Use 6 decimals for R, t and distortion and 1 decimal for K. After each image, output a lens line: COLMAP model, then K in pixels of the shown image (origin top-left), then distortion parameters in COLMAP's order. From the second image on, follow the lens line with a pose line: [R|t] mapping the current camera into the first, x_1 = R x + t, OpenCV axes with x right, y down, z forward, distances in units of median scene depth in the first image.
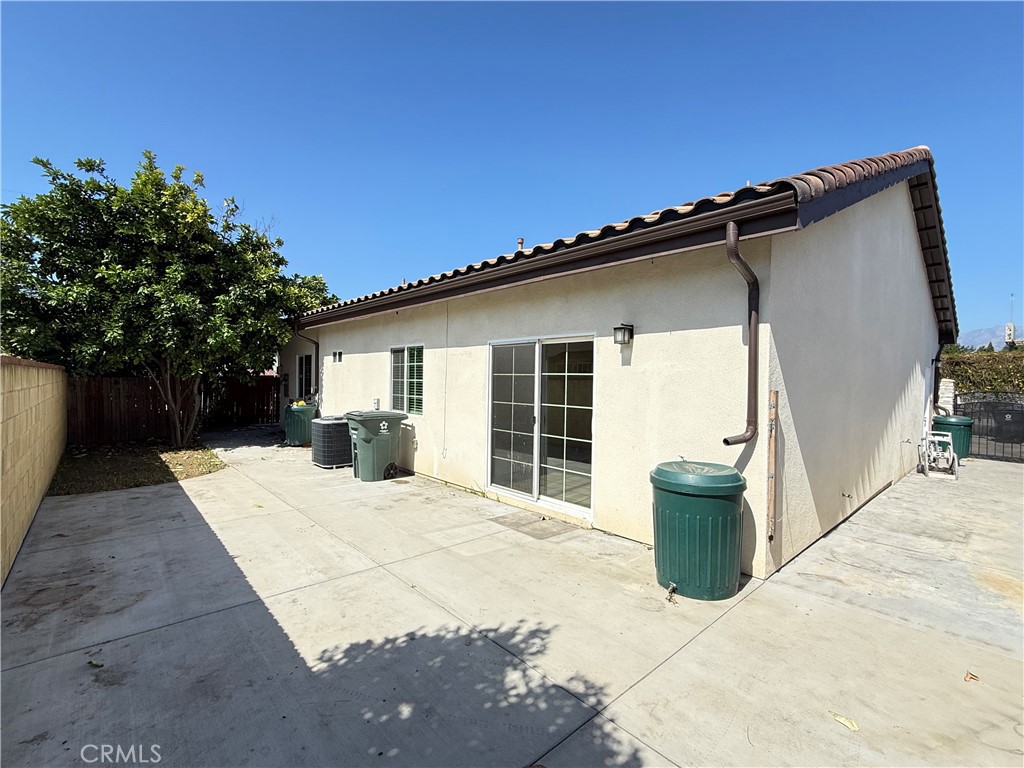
lens RADIAL K [[461.3, 0, 509.4], [0, 461.3, 383.6], [0, 0, 1]] dist [-0.007709, 0.001010]
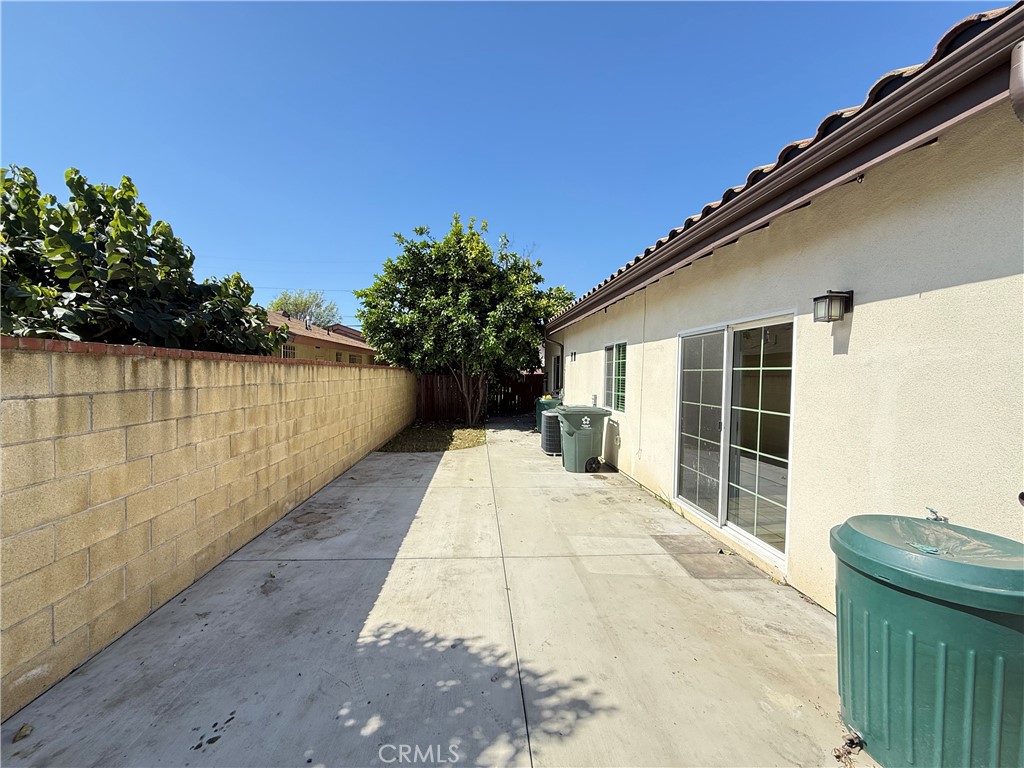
lens RADIAL K [[408.4, 0, 505.0], [0, 408.4, 384.3], [0, 0, 1]] dist [-0.006426, 0.000238]
pose [[0.788893, 0.015271, -0.614341, 0.230956], [-0.011954, 0.999883, 0.009504, 0.004142], [0.614415, -0.000154, 0.788983, 0.247606]]
